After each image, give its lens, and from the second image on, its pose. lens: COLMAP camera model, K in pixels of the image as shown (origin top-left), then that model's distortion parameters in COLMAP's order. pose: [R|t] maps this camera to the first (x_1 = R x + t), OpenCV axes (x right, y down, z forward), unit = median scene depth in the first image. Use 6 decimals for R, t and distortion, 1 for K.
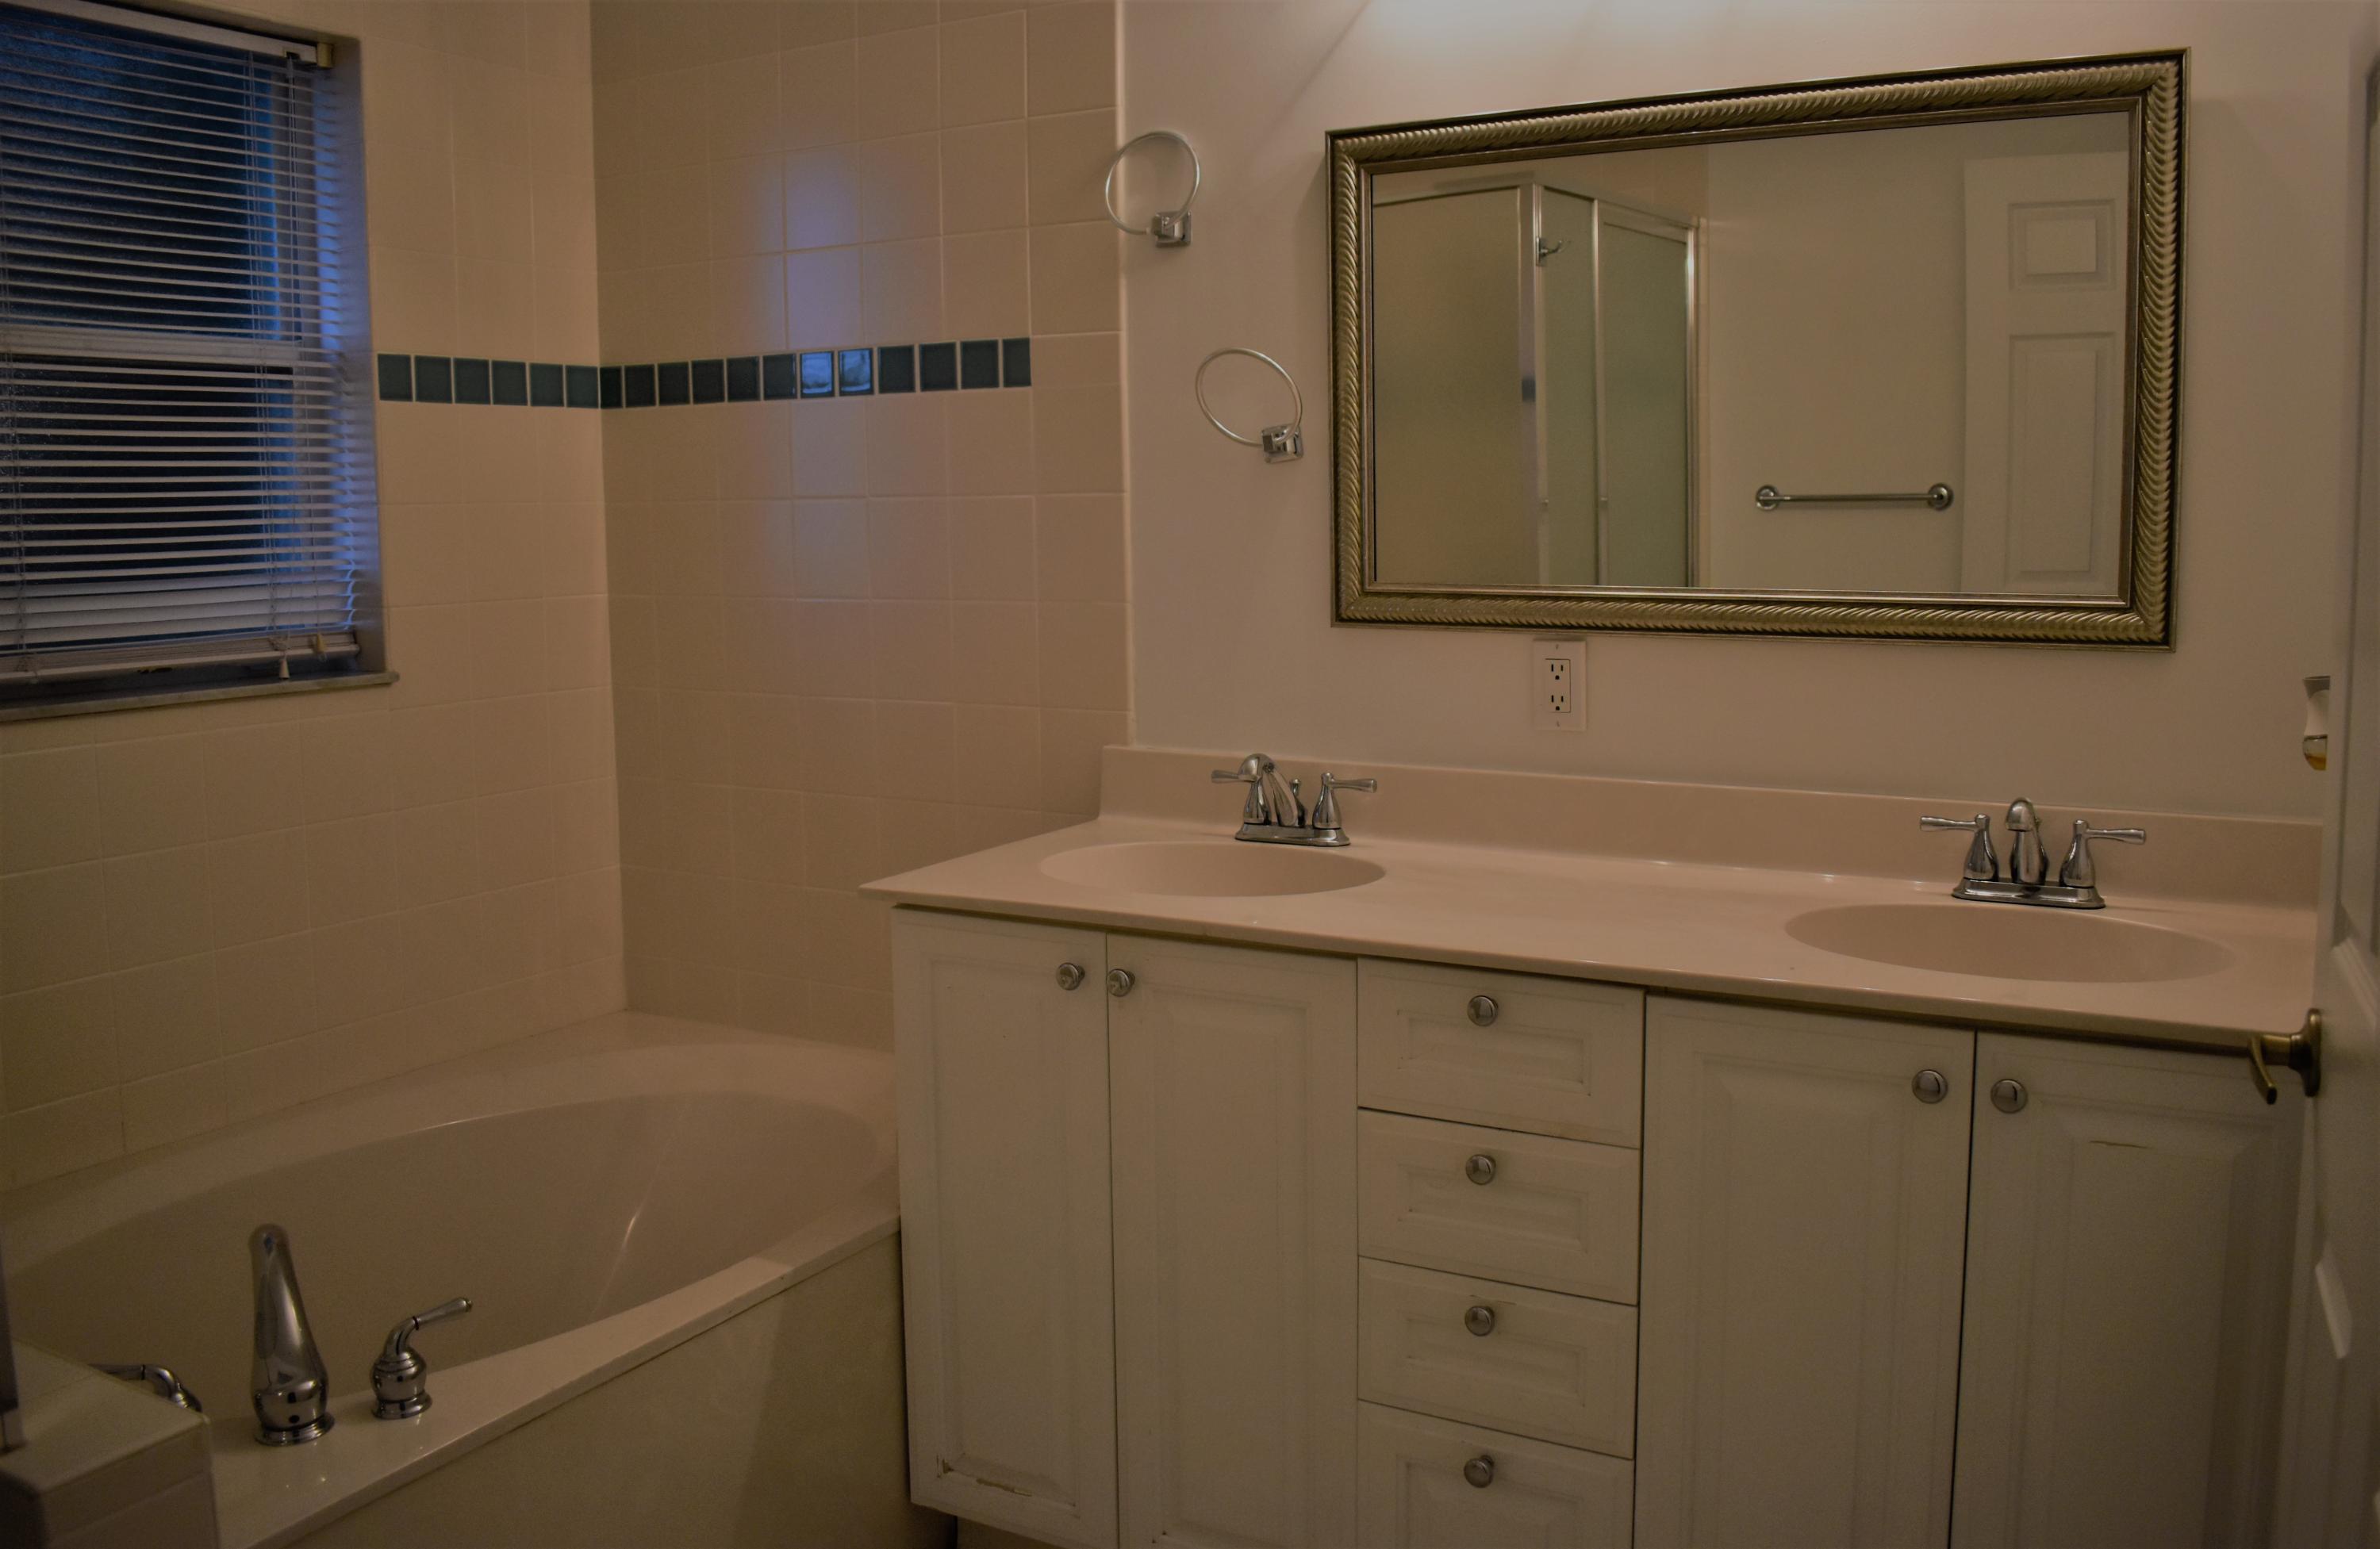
lens RADIAL K [[1866.0, 0, 1195.7], [0, 1866.0, 713.6], [0, 0, 1]] dist [-0.096843, 0.014596]
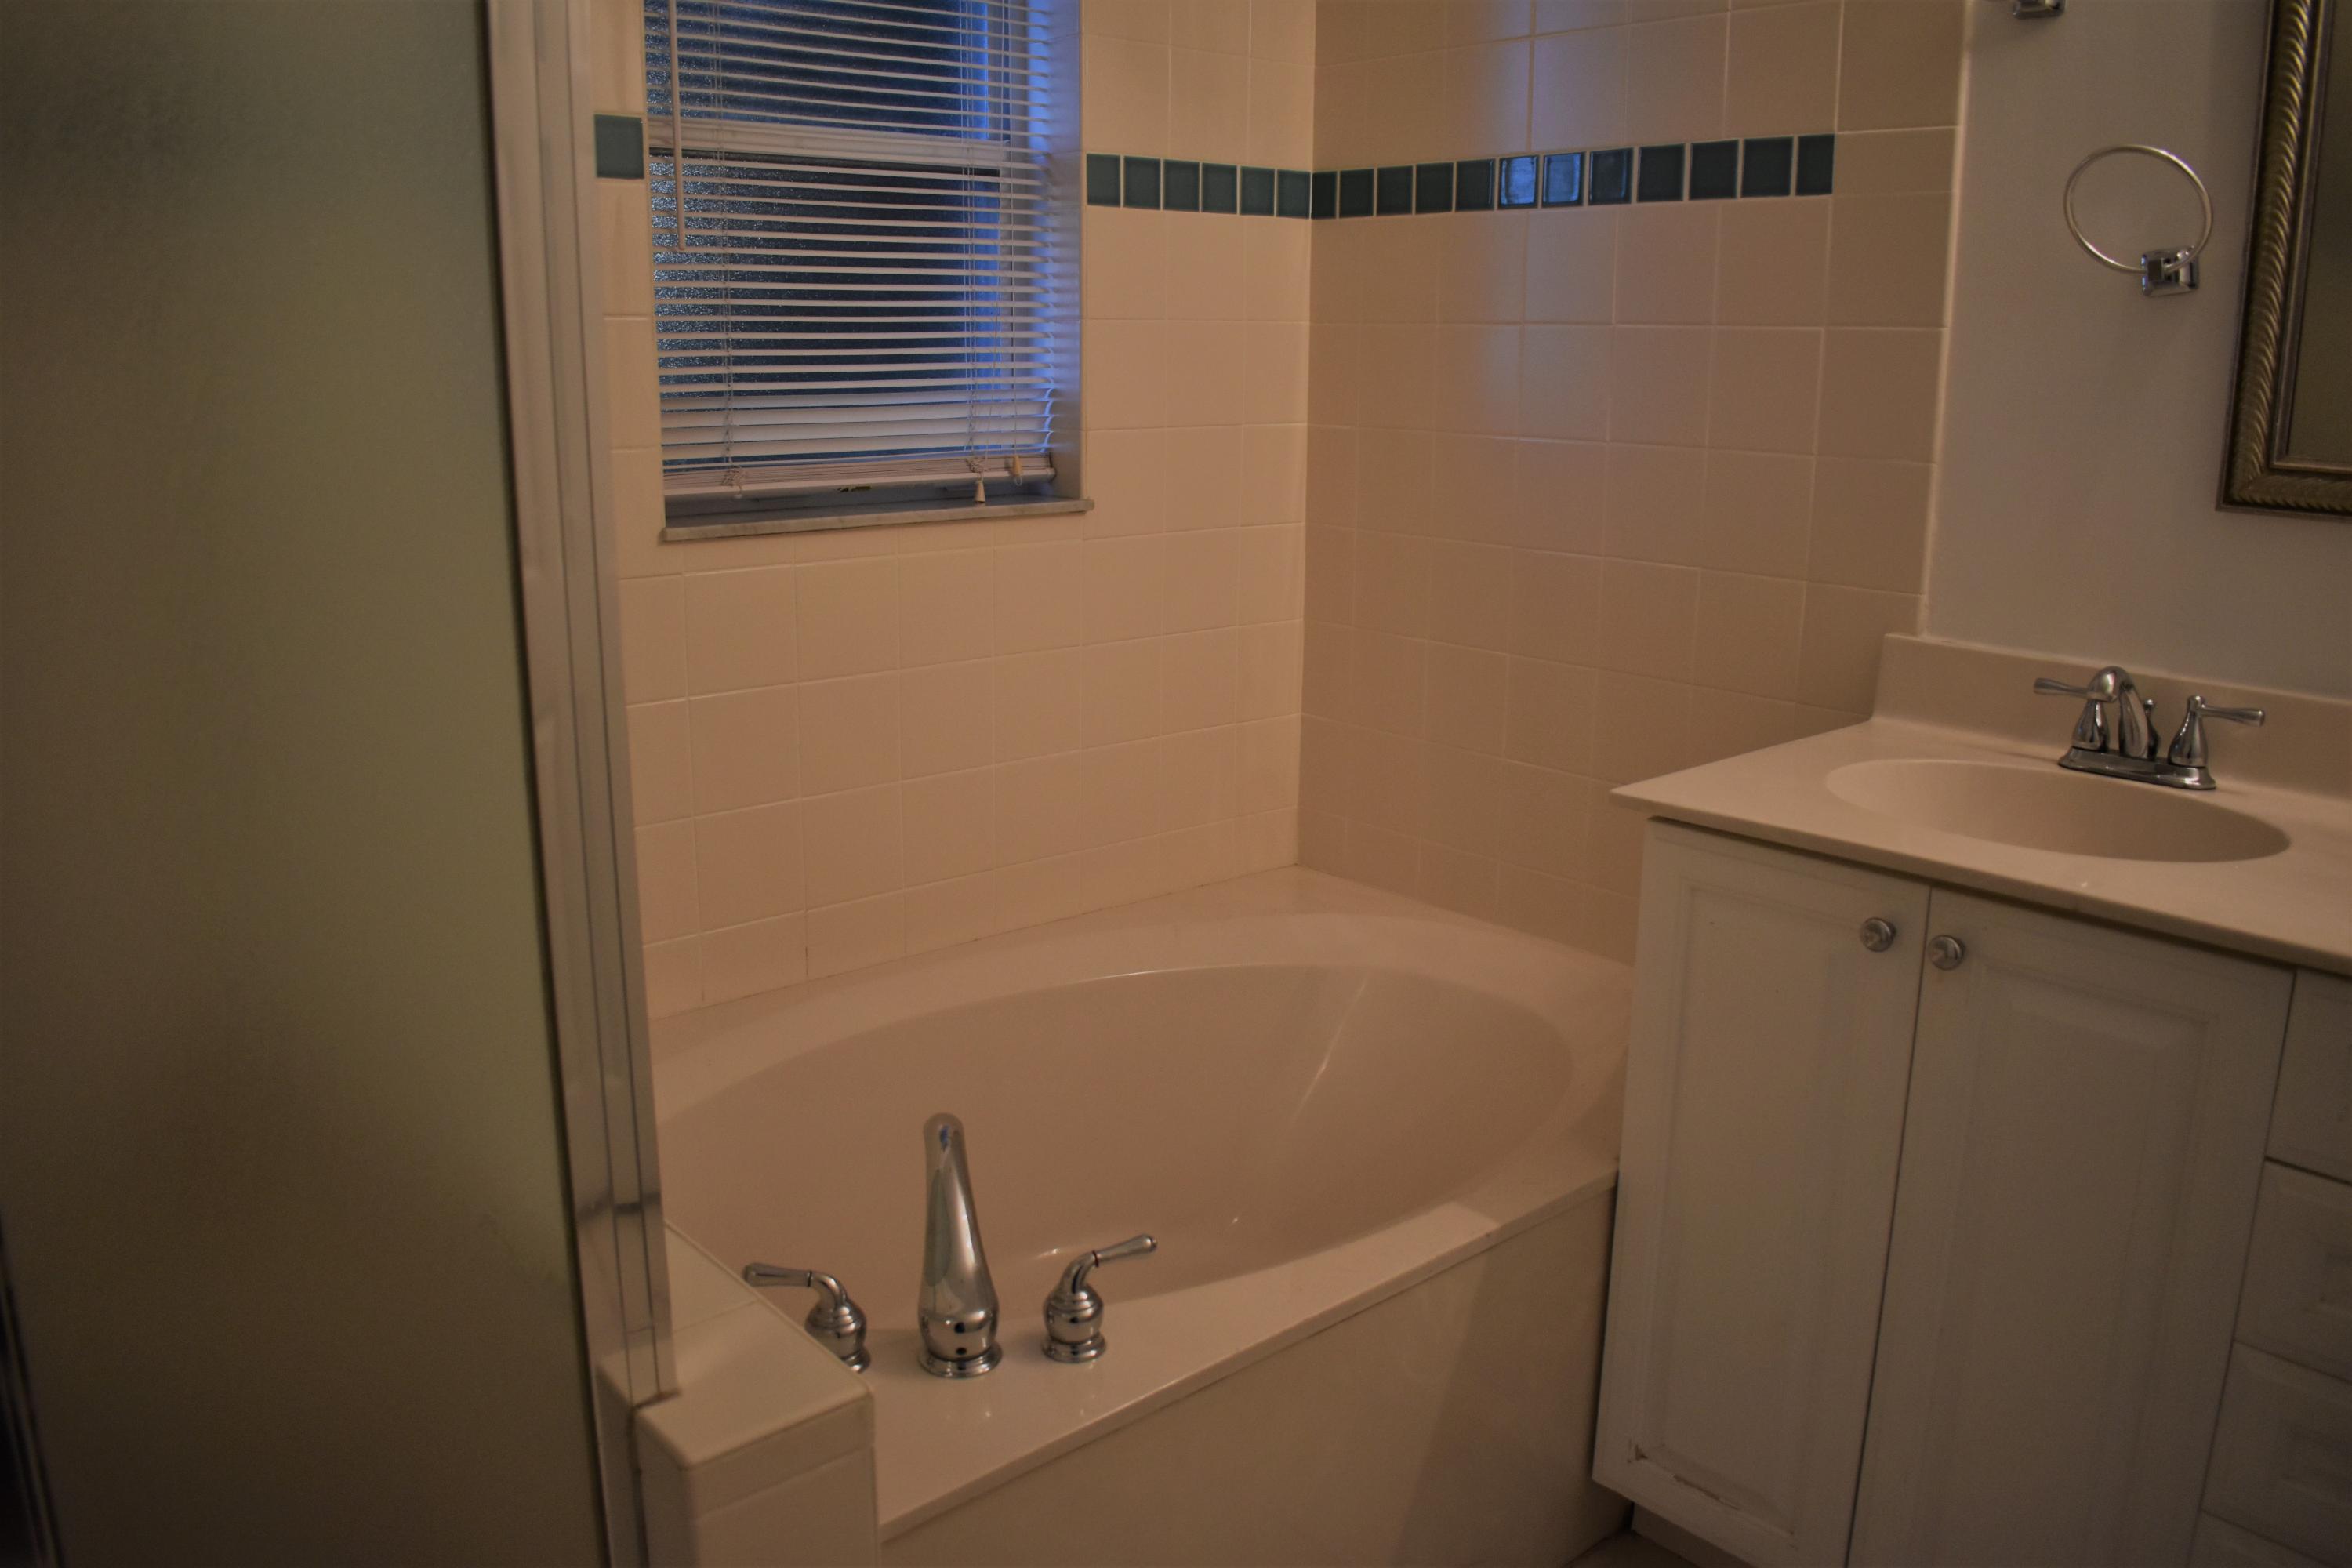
lens RADIAL K [[1825.3, 0, 1176.0], [0, 1825.3, 784.0], [0, 0, 1]] dist [-0.093196, 0.006691]
pose [[0.938651, 0.097260, -0.330870, -0.077785], [-0.053425, 0.988835, 0.139107, -0.011755], [0.340706, -0.112896, 0.933367, 0.135325]]
